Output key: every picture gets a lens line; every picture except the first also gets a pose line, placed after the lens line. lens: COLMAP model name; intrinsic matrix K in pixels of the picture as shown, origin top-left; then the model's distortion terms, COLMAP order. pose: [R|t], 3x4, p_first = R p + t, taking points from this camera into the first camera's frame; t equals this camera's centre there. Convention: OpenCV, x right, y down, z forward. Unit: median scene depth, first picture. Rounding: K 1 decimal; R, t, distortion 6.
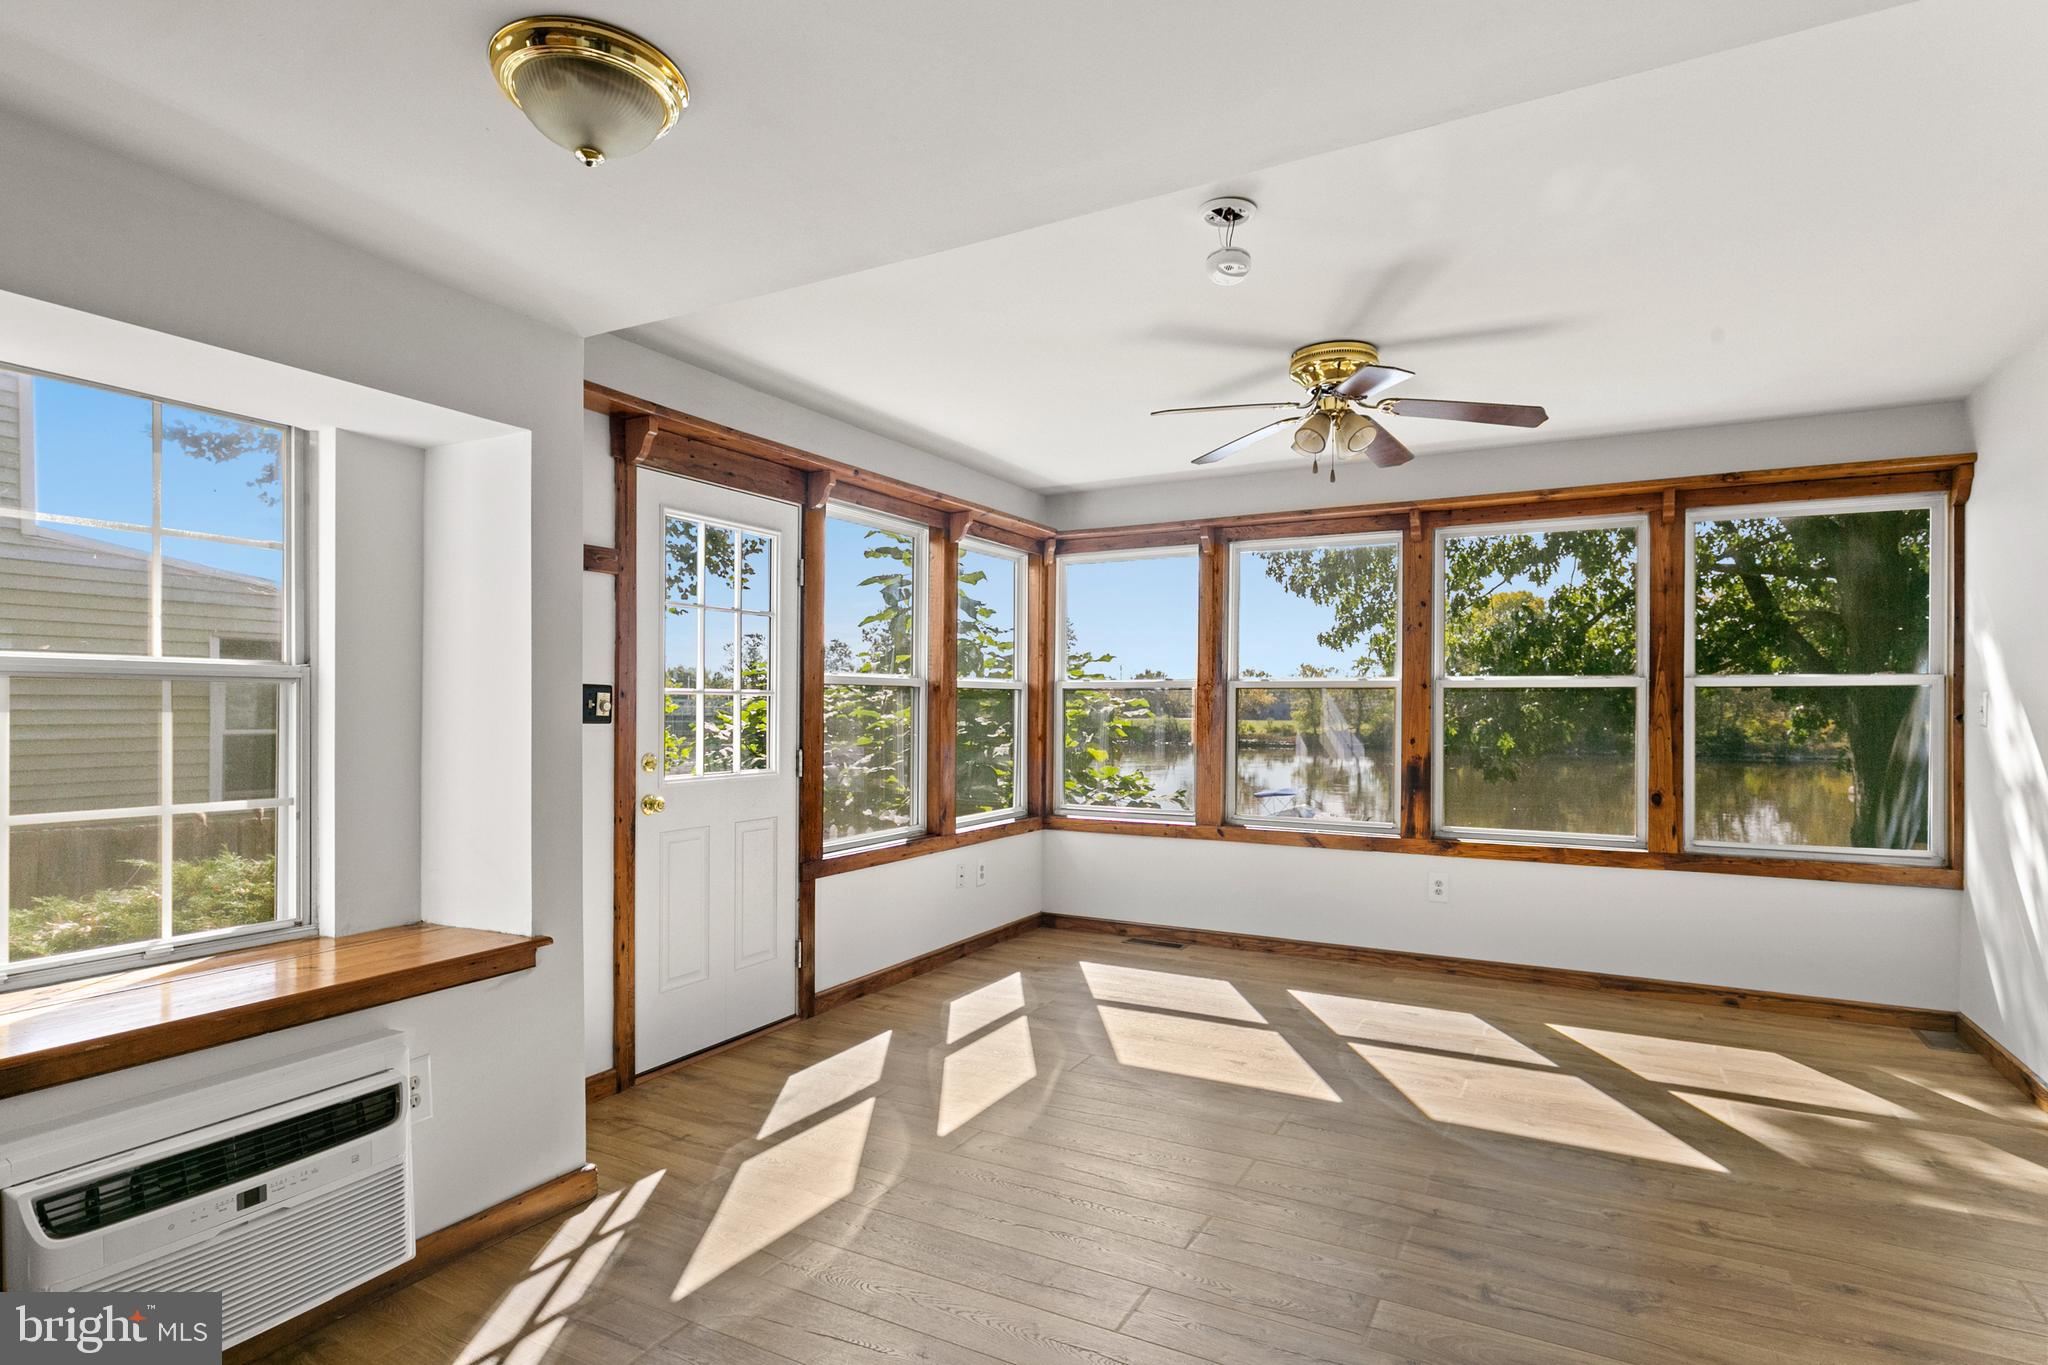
lens RADIAL K [[1060.6, 0, 1014.2], [0, 1060.6, 711.0], [0, 0, 1]] dist [0.000026, -0.000627]
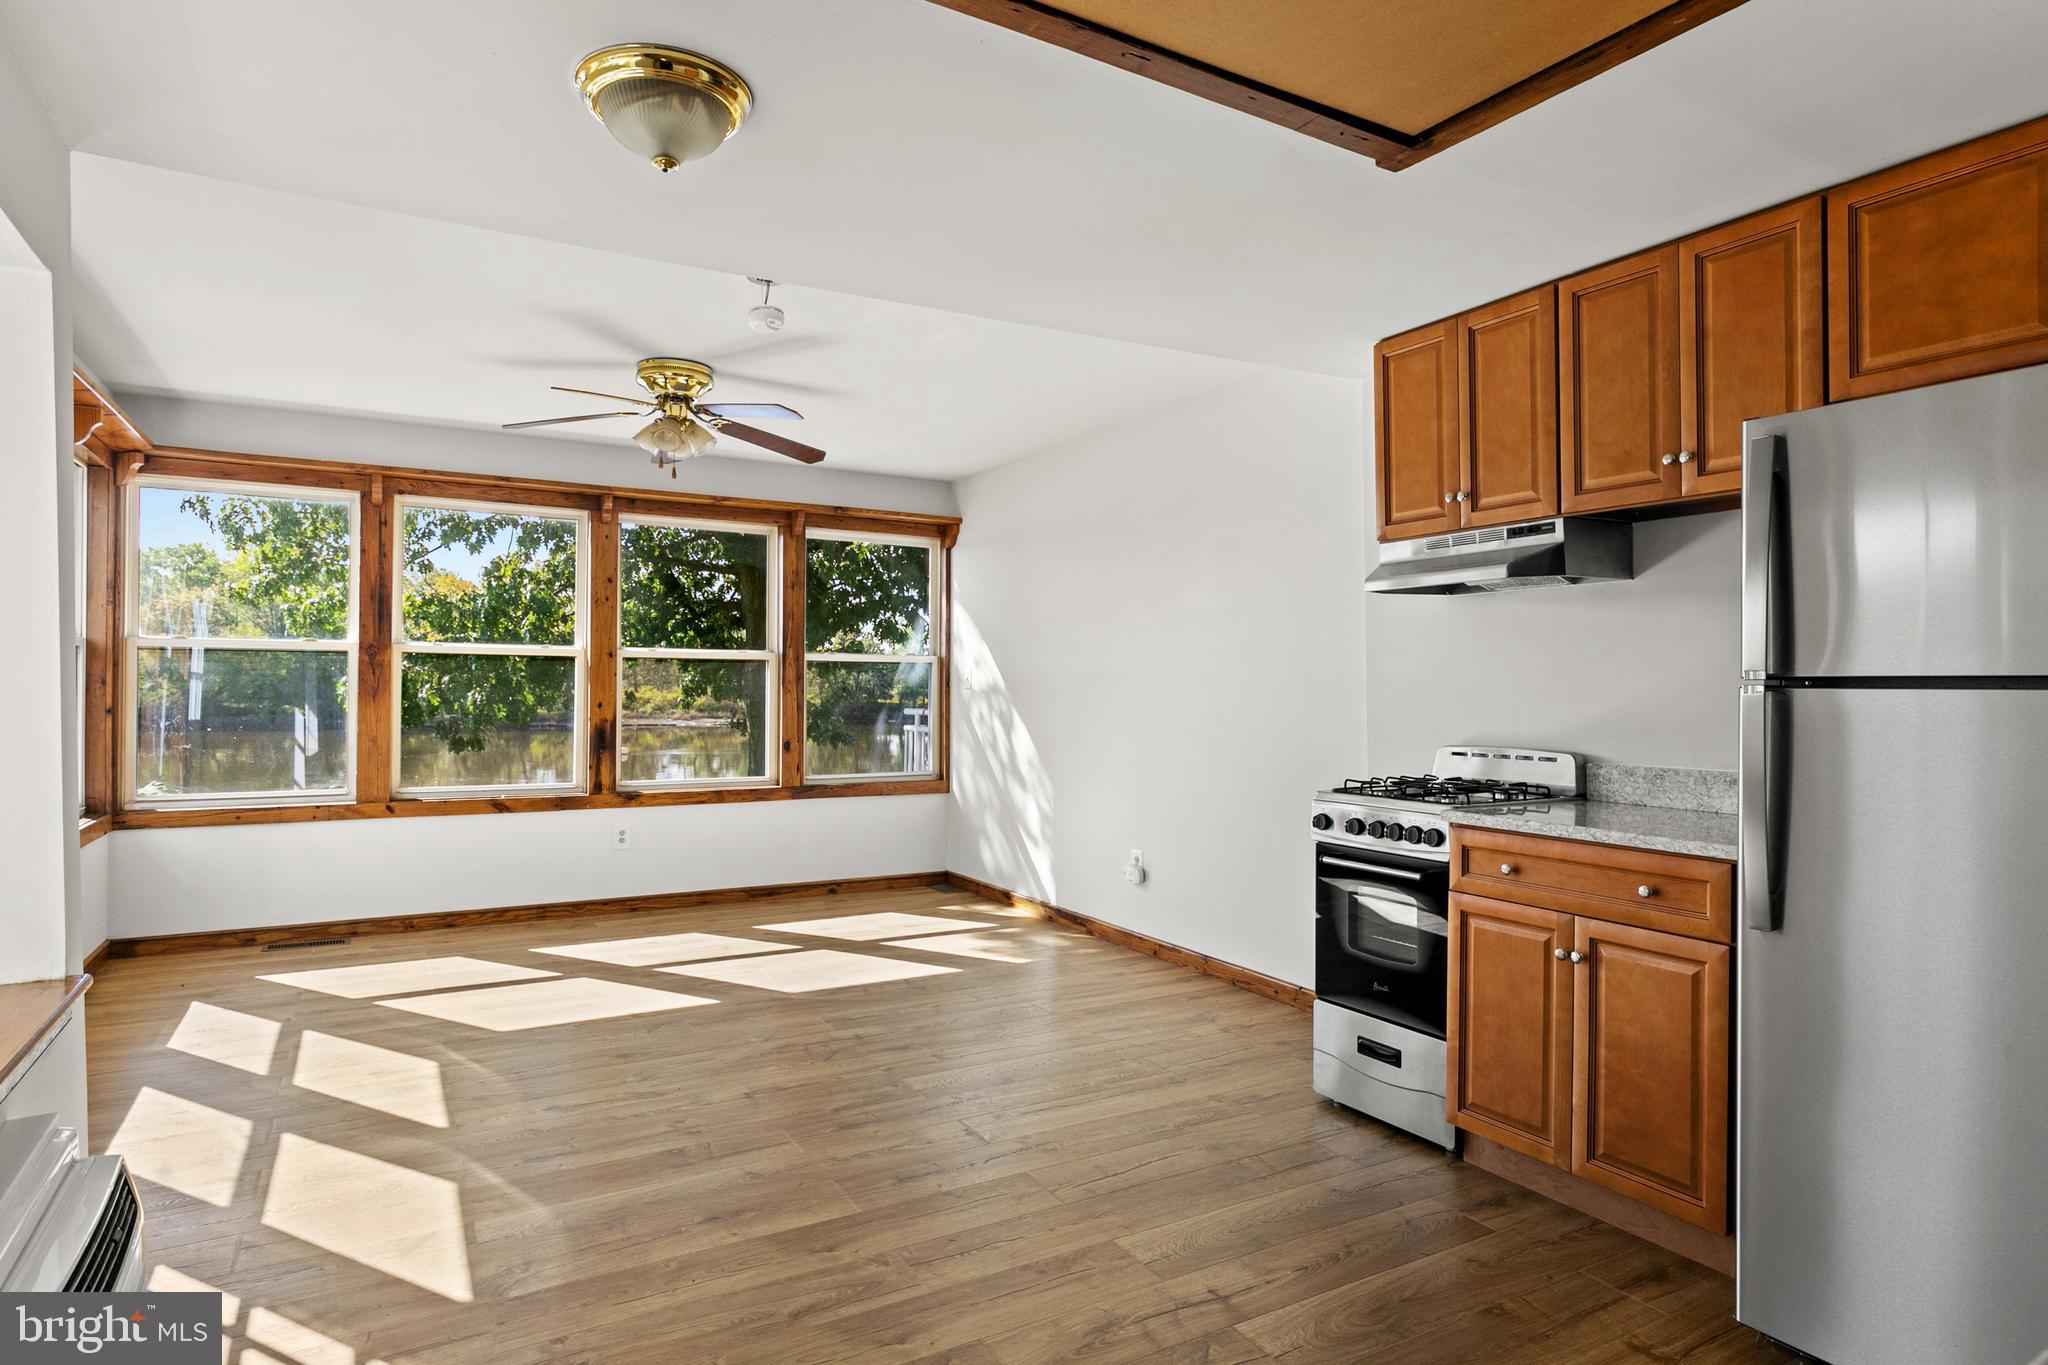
lens RADIAL K [[1131.6, 0, 1021.9], [0, 1131.6, 680.0], [0, 0, 1]] dist [0.009404, -0.002791]
pose [[0.522435, 0.004551, 0.852667, -0.433686], [-0.003189, 0.999989, -0.003383, 0.005514], [-0.852673, -0.000952, 0.522444, 0.023324]]
